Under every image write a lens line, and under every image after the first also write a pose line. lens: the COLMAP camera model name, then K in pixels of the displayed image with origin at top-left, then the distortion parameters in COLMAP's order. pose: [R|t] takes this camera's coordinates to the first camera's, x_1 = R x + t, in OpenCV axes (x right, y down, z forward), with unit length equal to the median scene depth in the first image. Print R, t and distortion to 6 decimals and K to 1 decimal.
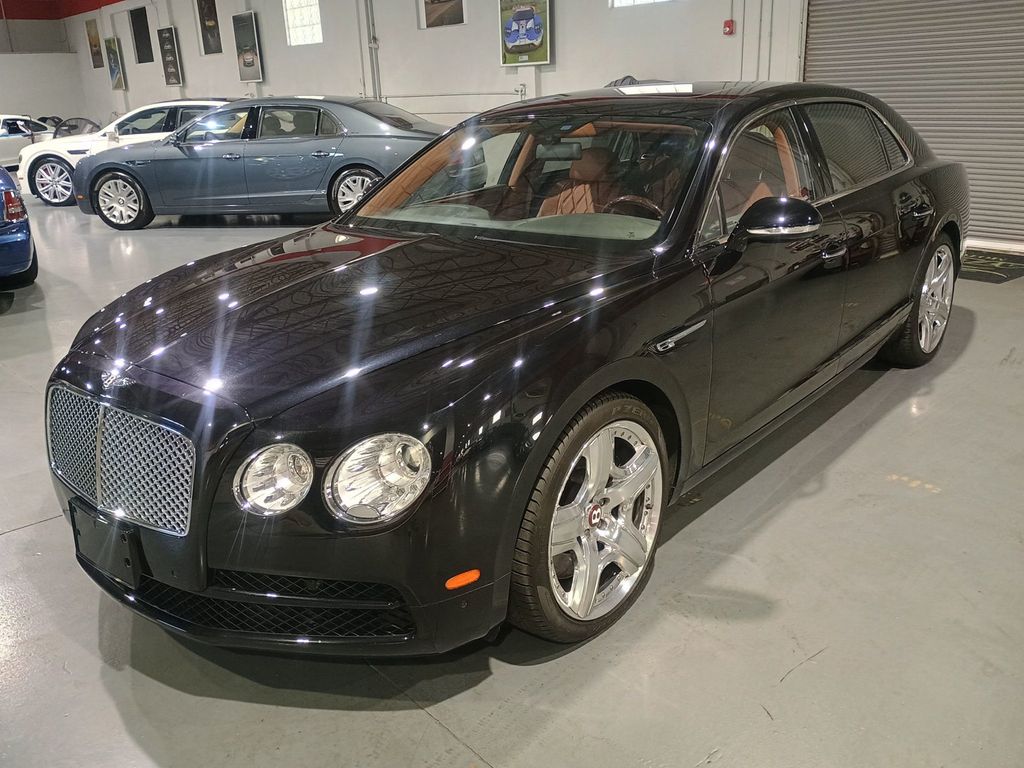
lens RADIAL K [[829.2, 0, 512.0], [0, 829.2, 384.0], [0, 0, 1]] dist [0.059195, -0.068637]
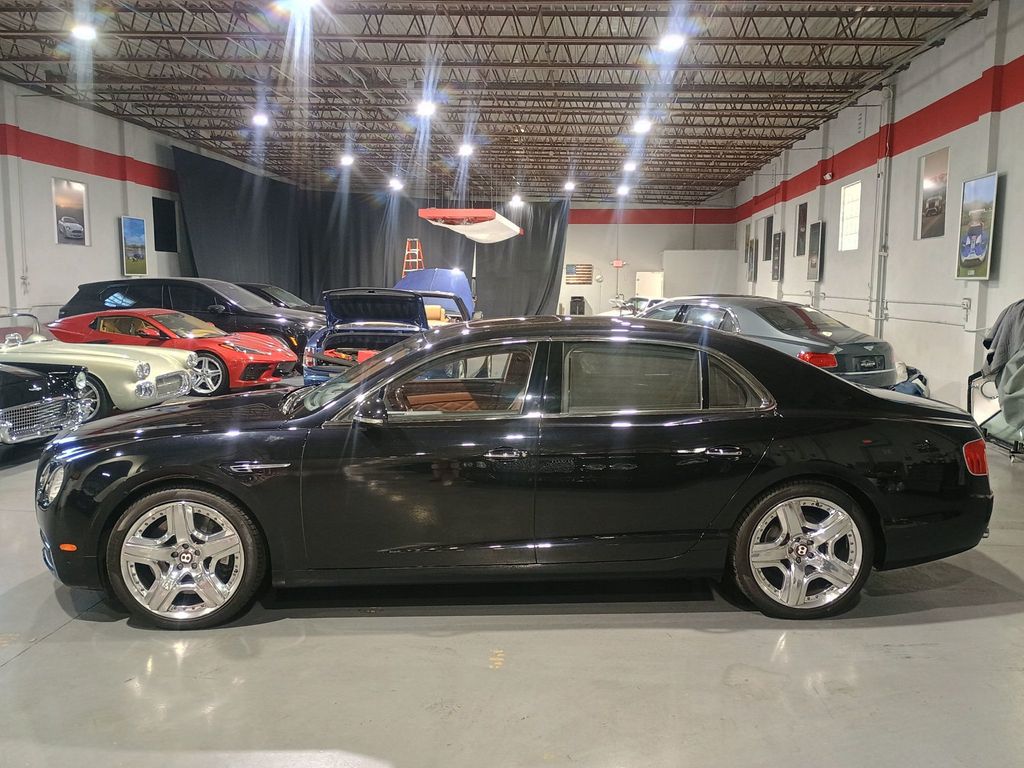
lens RADIAL K [[829.2, 0, 512.0], [0, 829.2, 384.0], [0, 0, 1]] dist [0.059195, -0.068637]
pose [[0.715698, 0.125417, -0.687057, 0.886009], [-0.267755, 0.957850, -0.104069, -0.094609], [0.645045, 0.258445, 0.719112, 0.054629]]
